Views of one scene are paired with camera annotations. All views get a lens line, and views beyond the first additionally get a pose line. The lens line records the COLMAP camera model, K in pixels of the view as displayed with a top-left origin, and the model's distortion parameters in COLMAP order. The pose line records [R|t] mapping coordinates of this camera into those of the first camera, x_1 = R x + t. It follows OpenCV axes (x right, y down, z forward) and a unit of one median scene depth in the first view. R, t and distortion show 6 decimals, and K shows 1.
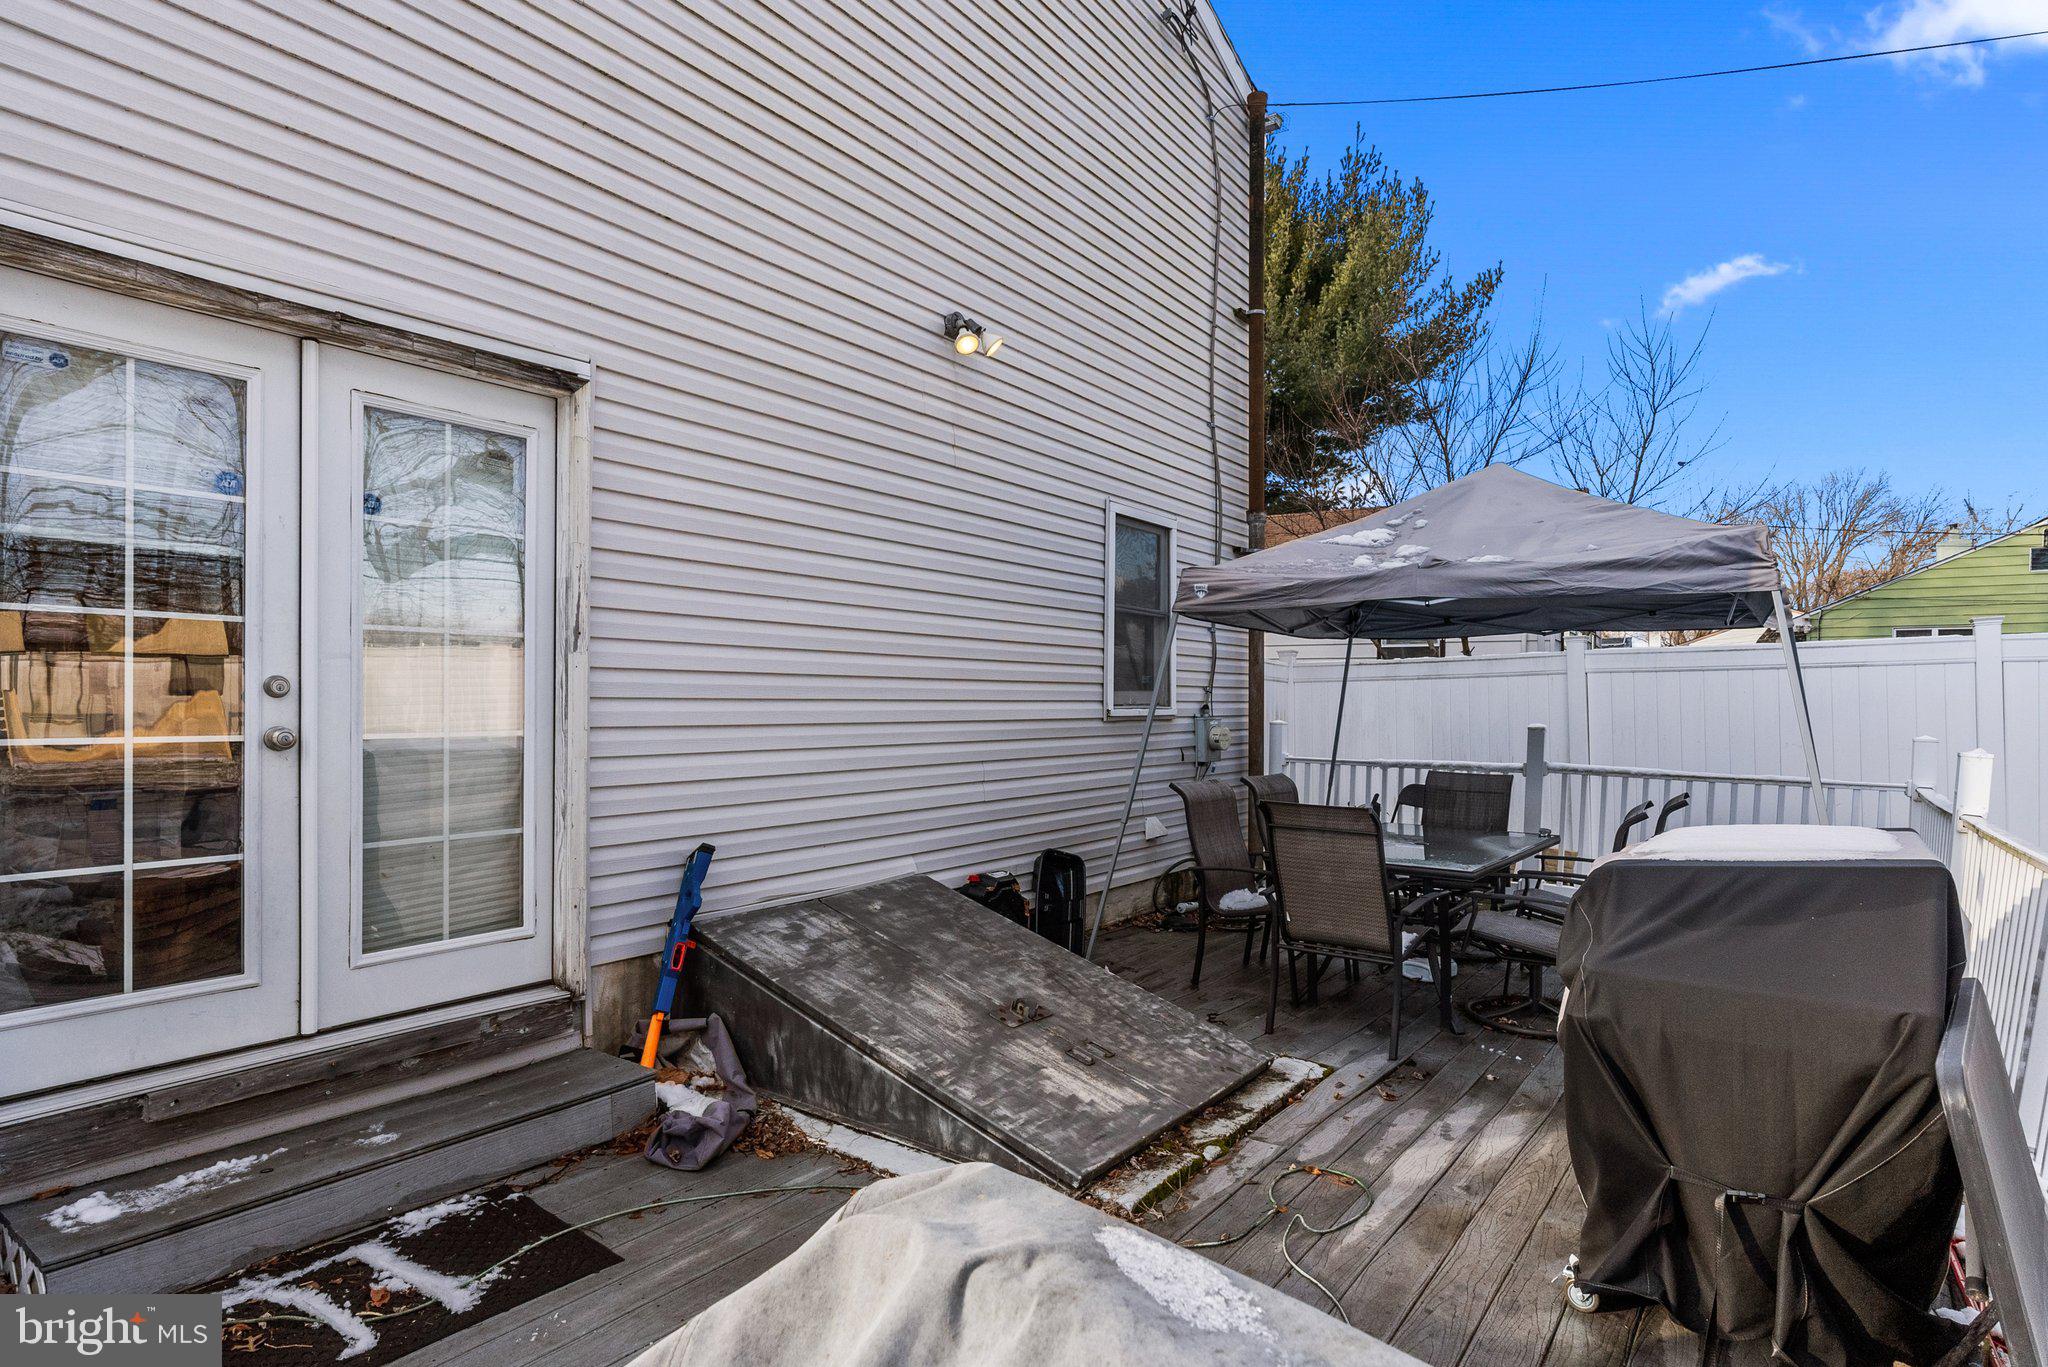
lens RADIAL K [[1043.3, 0, 1029.2], [0, 1043.3, 690.5], [0, 0, 1]] dist [-0.002441, 0.005300]
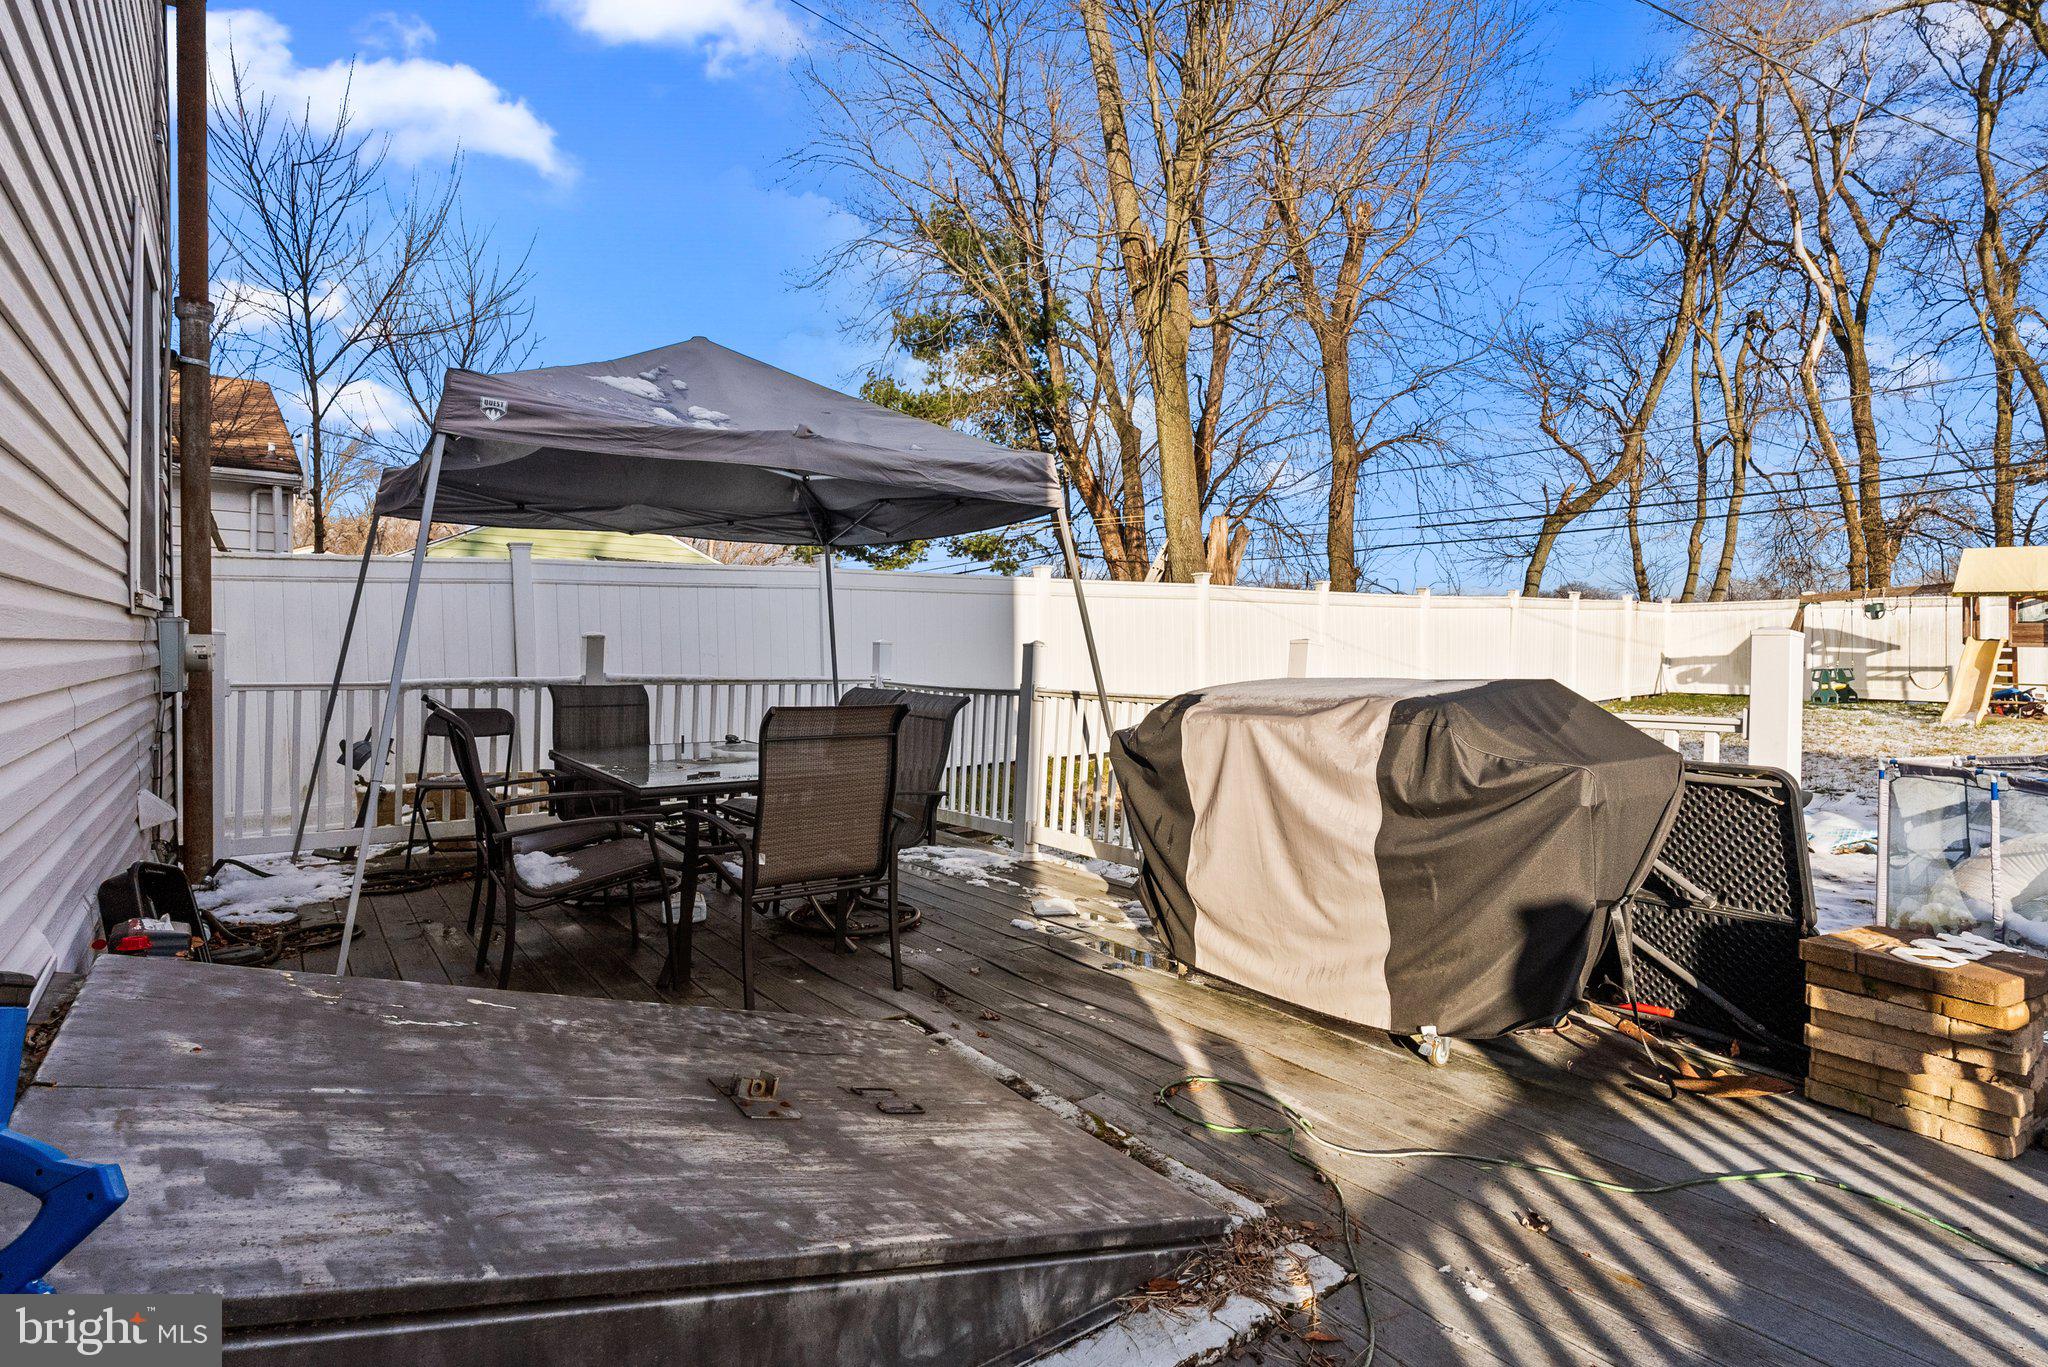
lens RADIAL K [[1043.3, 0, 988.9], [0, 1043.3, 646.5], [0, 0, 1]] dist [-0.002441, 0.005300]
pose [[0.313224, -0.003077, 0.949674, -0.494102], [-0.010947, 0.999917, 0.006850, 0.061691], [-0.949616, -0.012541, 0.313165, 0.699476]]
